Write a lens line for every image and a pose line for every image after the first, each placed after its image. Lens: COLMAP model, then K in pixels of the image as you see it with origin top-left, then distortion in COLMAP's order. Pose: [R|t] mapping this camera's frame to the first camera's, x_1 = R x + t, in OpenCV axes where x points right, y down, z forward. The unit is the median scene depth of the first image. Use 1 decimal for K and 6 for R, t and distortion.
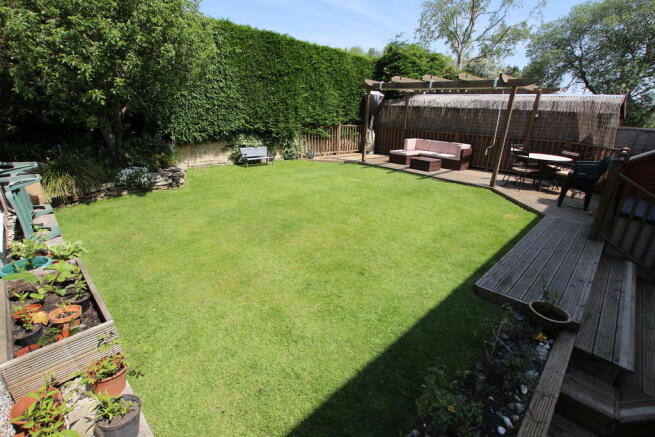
lens RADIAL K [[307.0, 0, 324.7], [0, 307.0, 220.3], [0, 0, 1]] dist [-0.001269, -0.000198]
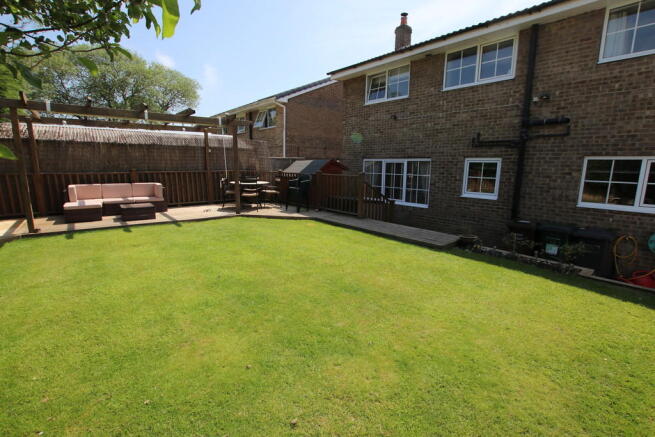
lens RADIAL K [[307.0, 0, 324.7], [0, 307.0, 220.3], [0, 0, 1]] dist [-0.001269, -0.000198]
pose [[0.116529, -0.236481, 0.964623, -0.411320], [0.326815, 0.926282, 0.187601, -0.155813], [-0.937877, 0.293392, 0.185224, 0.403849]]
